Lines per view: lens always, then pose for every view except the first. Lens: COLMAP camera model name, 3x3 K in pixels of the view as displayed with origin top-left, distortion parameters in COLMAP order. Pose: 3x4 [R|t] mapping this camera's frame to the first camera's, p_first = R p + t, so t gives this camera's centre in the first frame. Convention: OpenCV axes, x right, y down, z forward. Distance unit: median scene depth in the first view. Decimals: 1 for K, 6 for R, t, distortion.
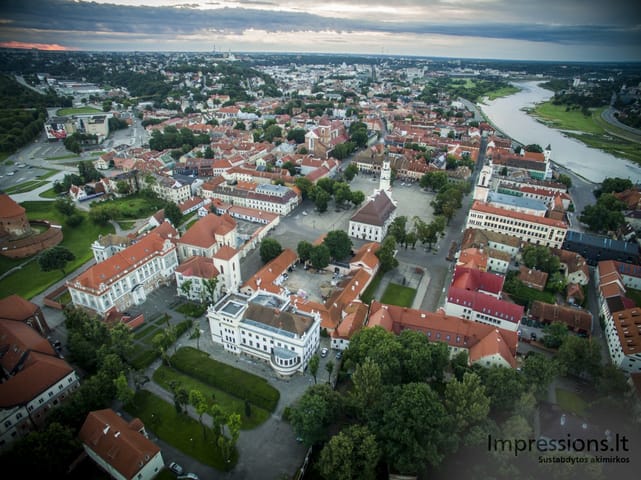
lens RADIAL K [[381.2, 0, 320.5], [0, 381.2, 240.0], [0, 0, 1]] dist [-0.131391, 0.100063]
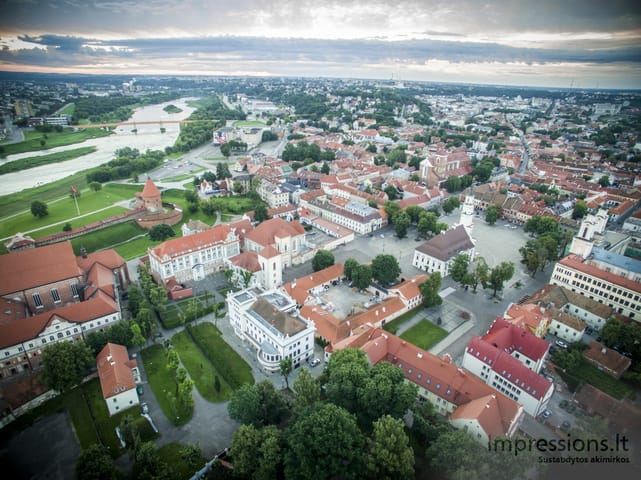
lens RADIAL K [[381.2, 0, 320.5], [0, 381.2, 240.0], [0, 0, 1]] dist [-0.131391, 0.100063]
pose [[0.902693, 0.176168, -0.392568, 0.204717], [-0.201738, 0.979133, -0.024494, -0.002563], [0.380061, 0.101307, 0.919397, 0.020155]]
